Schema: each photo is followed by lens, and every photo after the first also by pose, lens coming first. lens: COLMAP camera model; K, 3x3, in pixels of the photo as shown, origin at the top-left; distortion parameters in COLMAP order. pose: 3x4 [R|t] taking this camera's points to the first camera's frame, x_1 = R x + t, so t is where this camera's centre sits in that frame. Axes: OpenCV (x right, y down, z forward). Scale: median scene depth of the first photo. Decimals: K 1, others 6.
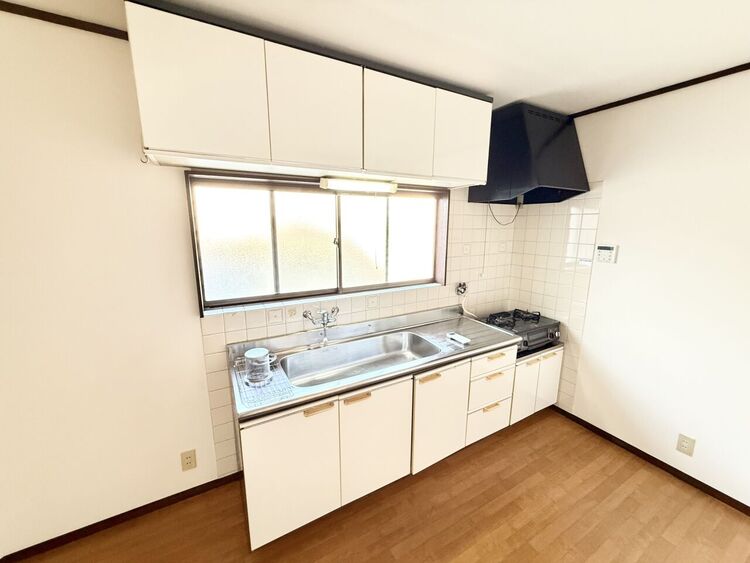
lens RADIAL K [[302.7, 0, 375.0], [0, 302.7, 281.5], [0, 0, 1]] dist [-0.001829, -0.000058]
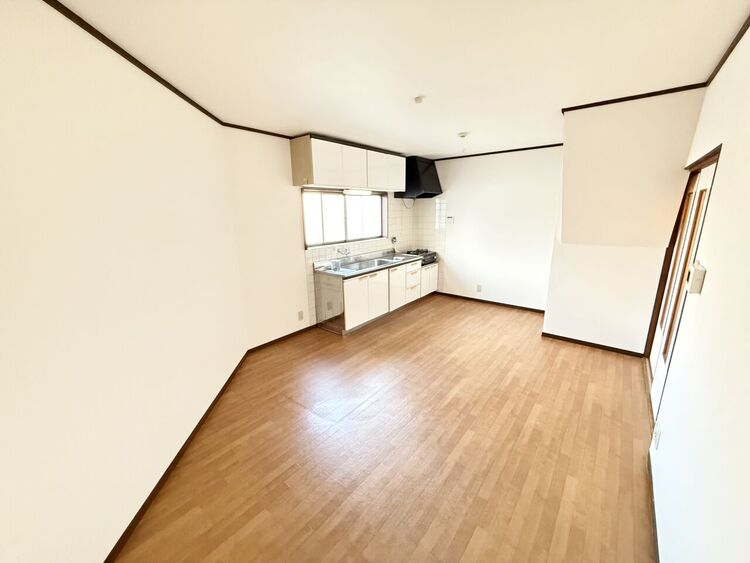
lens RADIAL K [[302.7, 0, 375.0], [0, 302.7, 281.5], [0, 0, 1]] dist [-0.001829, -0.000058]
pose [[0.927815, -0.102582, 0.358659, -0.682523], [0.087490, 0.994469, 0.058105, 0.195840], [-0.362636, -0.022531, 0.931658, -1.004479]]
